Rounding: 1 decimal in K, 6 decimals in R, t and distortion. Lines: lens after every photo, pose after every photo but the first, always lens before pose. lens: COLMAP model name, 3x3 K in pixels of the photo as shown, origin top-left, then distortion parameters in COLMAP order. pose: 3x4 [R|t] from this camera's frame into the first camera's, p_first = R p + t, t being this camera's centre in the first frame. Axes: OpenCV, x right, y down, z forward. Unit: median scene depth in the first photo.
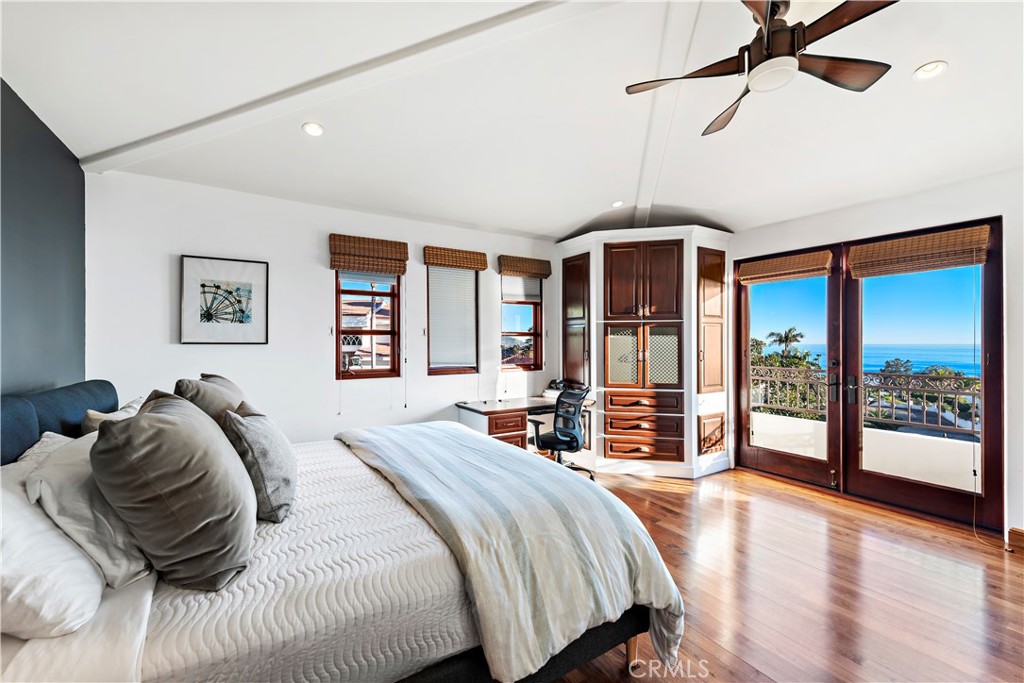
lens RADIAL K [[415.8, 0, 512.0], [0, 415.8, 341.5], [0, 0, 1]] dist [0.003433, 0.000081]
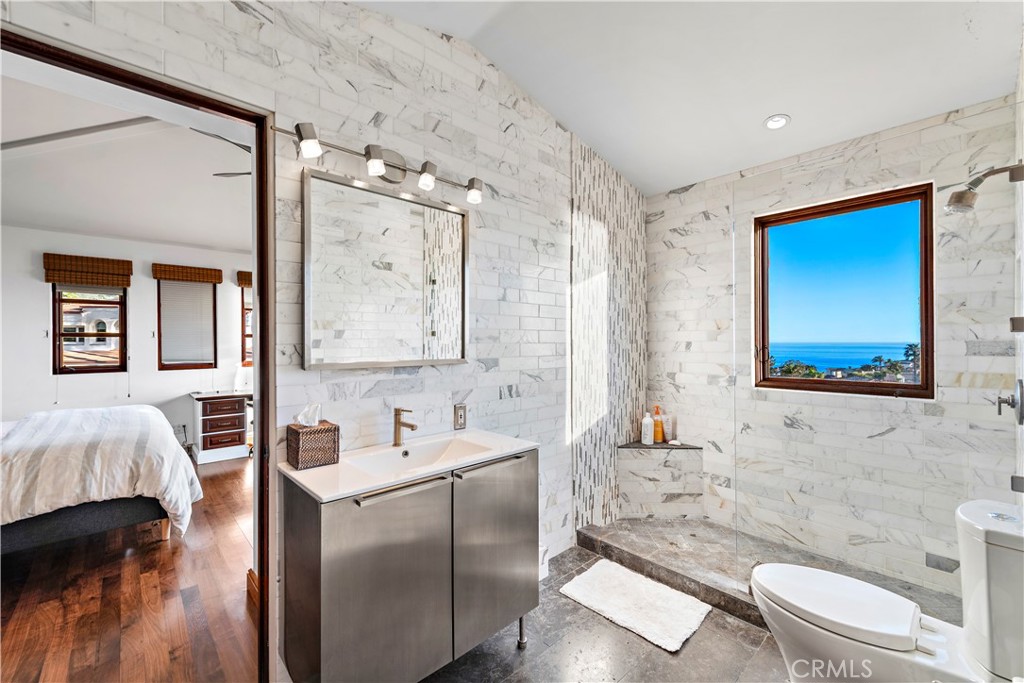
lens RADIAL K [[415.8, 0, 512.0], [0, 415.8, 341.5], [0, 0, 1]] dist [0.003433, 0.000081]
pose [[0.982582, -0.002133, 0.185817, 0.601293], [0.001703, 0.999995, 0.002477, -0.003656], [-0.185821, -0.002117, 0.982581, -0.393958]]
